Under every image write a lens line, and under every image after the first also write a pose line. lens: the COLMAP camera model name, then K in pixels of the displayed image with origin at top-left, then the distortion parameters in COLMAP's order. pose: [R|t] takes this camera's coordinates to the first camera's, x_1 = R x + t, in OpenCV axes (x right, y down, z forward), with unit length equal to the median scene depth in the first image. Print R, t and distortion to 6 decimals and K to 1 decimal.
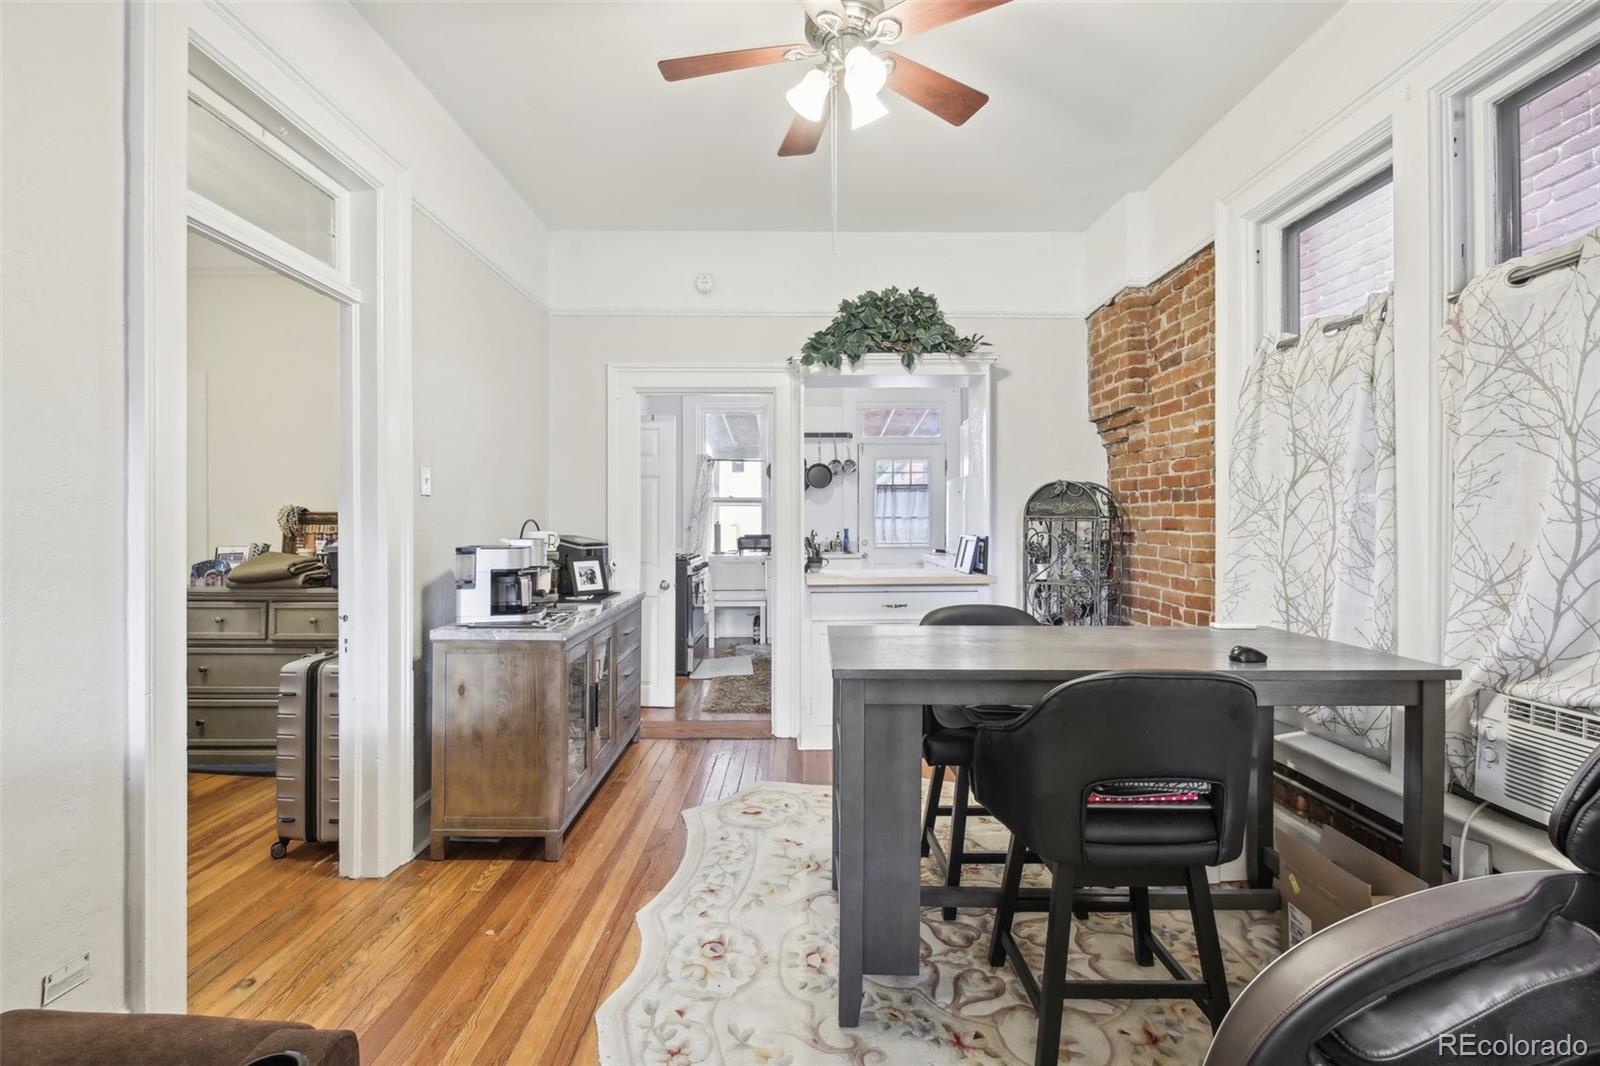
lens RADIAL K [[711.7, 0, 791.8], [0, 711.7, 530.2], [0, 0, 1]] dist [-0.020650, -0.002012]
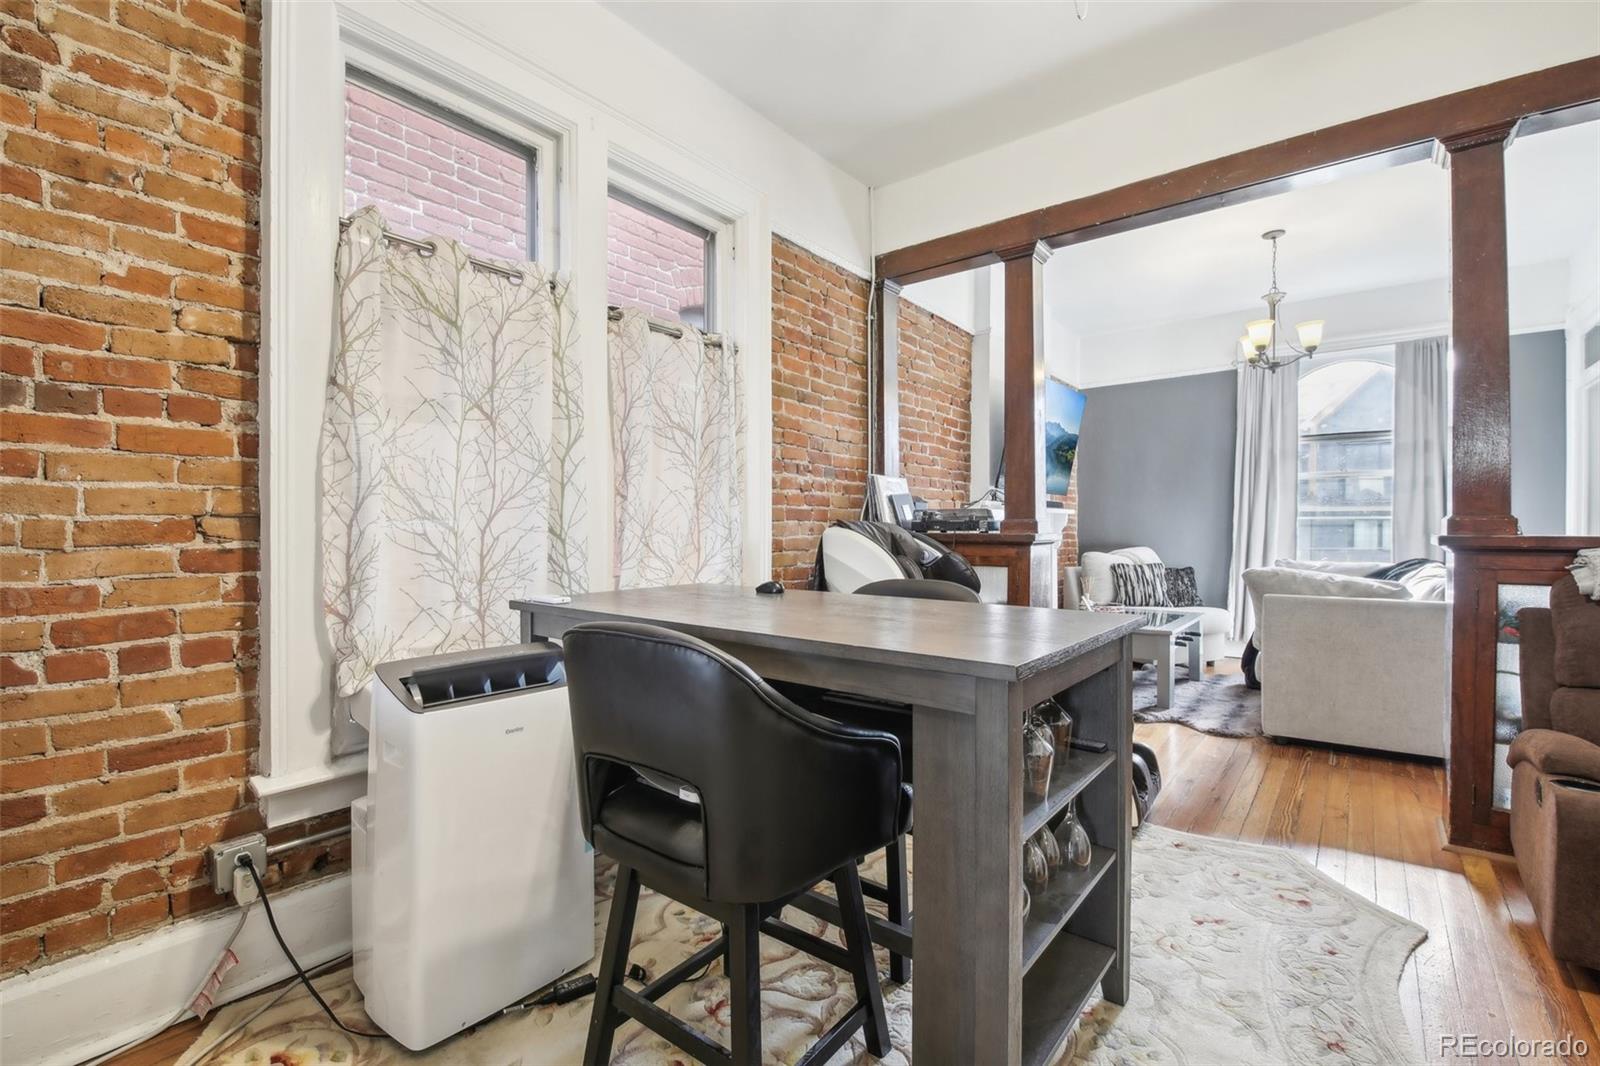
lens RADIAL K [[711.7, 0, 776.7], [0, 711.7, 535.0], [0, 0, 1]] dist [-0.020650, -0.002012]
pose [[-0.781723, -0.003248, 0.623618, -0.063200], [0.010491, 0.999776, 0.018358, 0.030070], [-0.623538, 0.020894, -0.781514, 0.942550]]
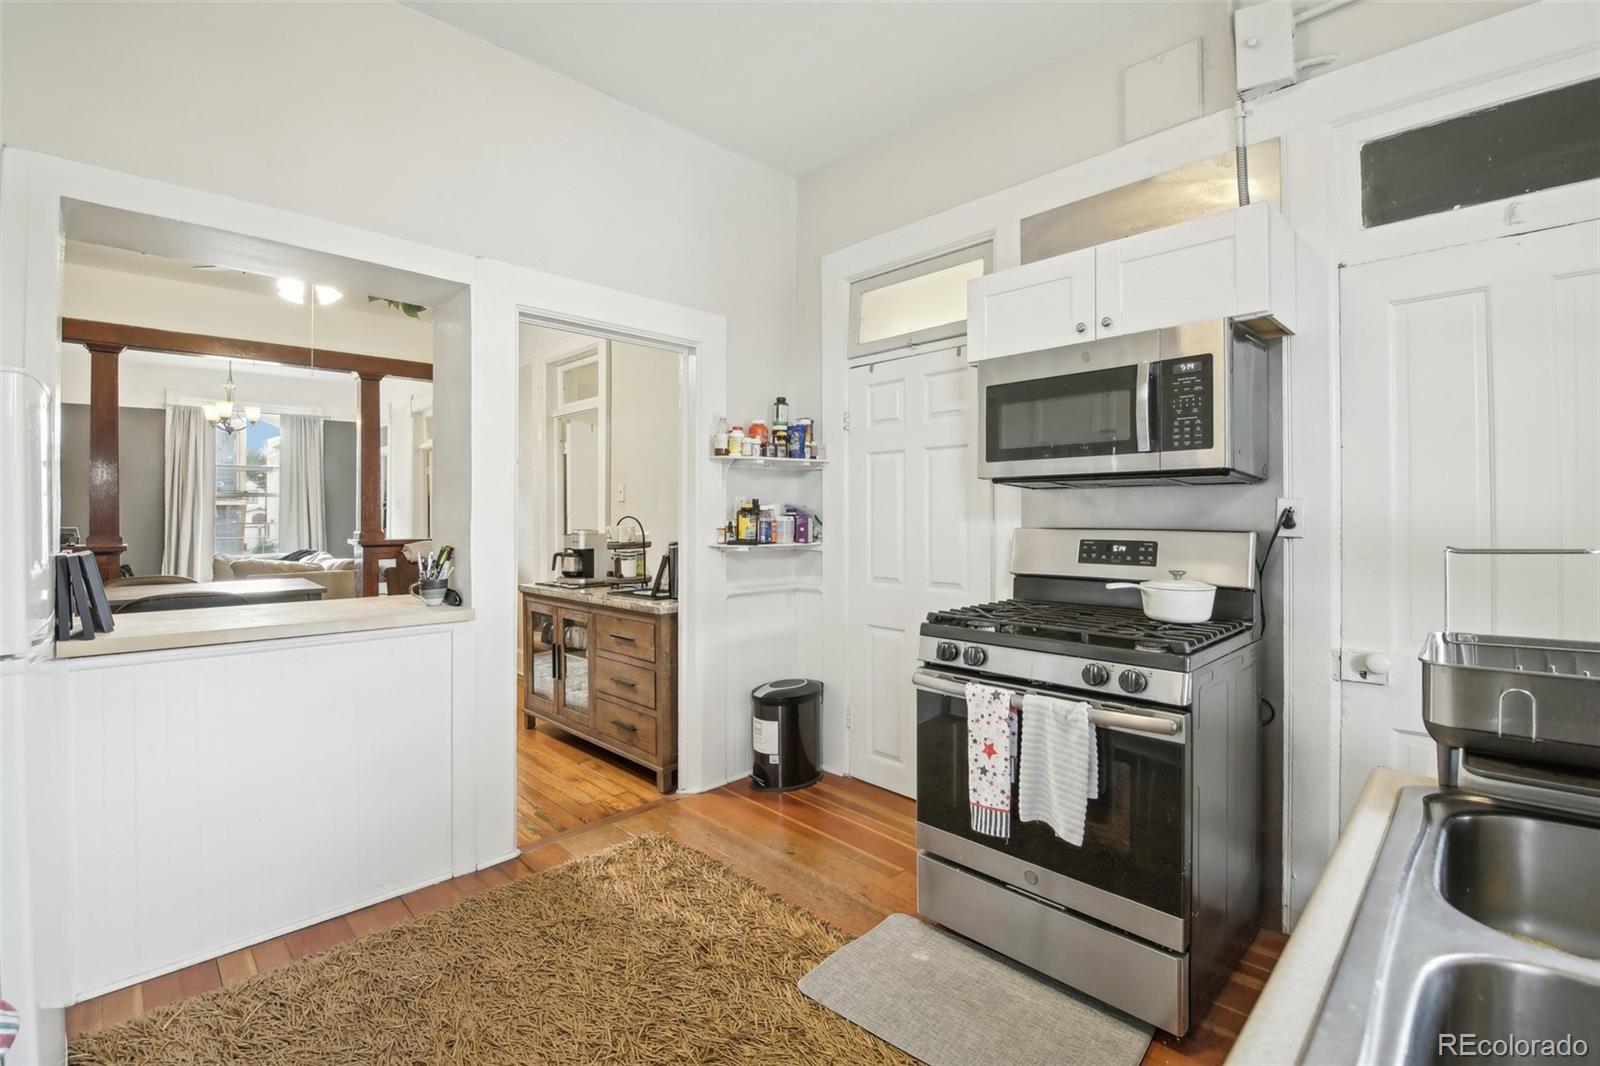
lens RADIAL K [[711.7, 0, 802.5], [0, 711.7, 525.0], [0, 0, 1]] dist [-0.020650, -0.002012]
pose [[-0.697797, 0.003042, -0.716289, 0.278206], [-0.009823, 0.999856, 0.013815, -0.012708], [0.716228, 0.016676, -0.697667, 1.790892]]
